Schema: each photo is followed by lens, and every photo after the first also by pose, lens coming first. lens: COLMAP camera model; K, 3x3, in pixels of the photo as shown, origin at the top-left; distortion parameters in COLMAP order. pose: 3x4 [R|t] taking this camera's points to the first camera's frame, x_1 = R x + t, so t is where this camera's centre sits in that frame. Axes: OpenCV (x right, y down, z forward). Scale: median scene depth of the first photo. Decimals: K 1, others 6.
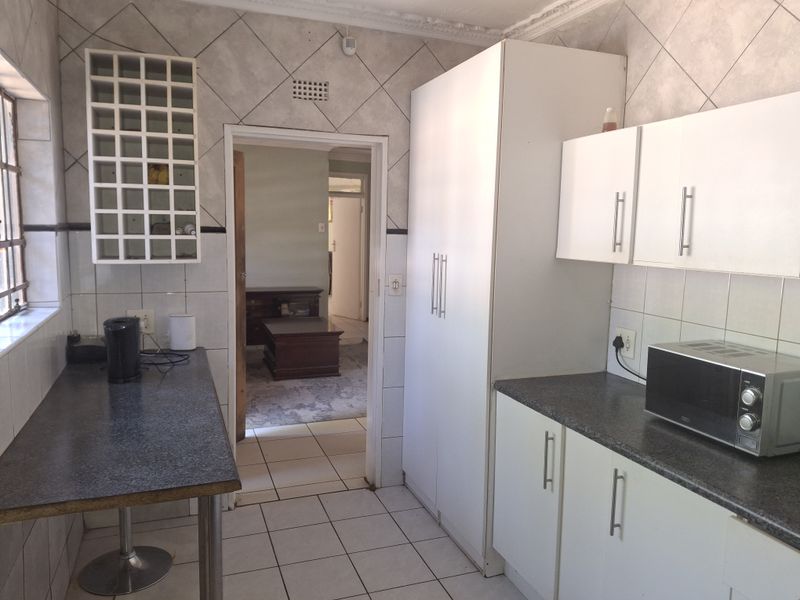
lens RADIAL K [[599.1, 0, 400.9], [0, 599.1, 300.1], [0, 0, 1]] dist [0.025455, -0.063868]
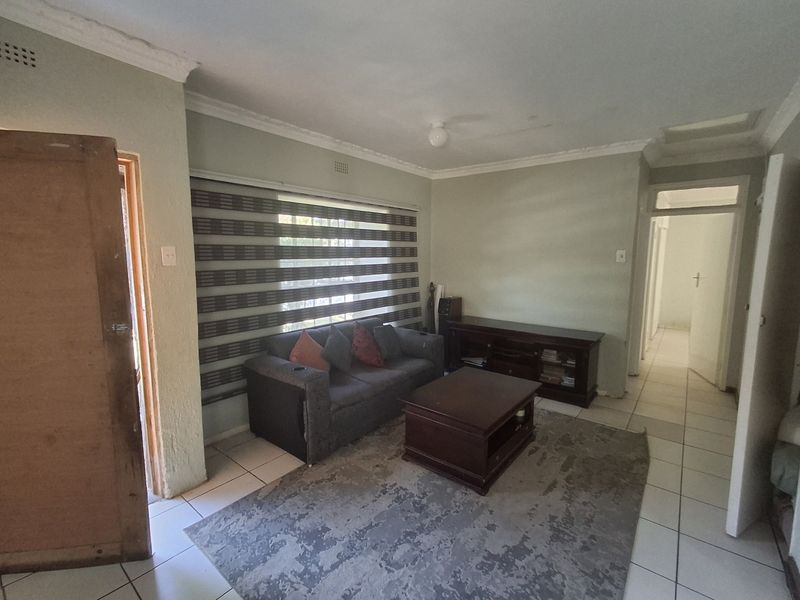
lens RADIAL K [[366.5, 0, 399.0], [0, 366.5, 298.2], [0, 0, 1]] dist [-0.004213, 0.001667]
pose [[0.514920, 0.083525, -0.853159, 0.179689], [-0.097723, 0.994473, 0.038380, -0.091570], [0.851650, 0.063611, 0.520237, 0.819008]]
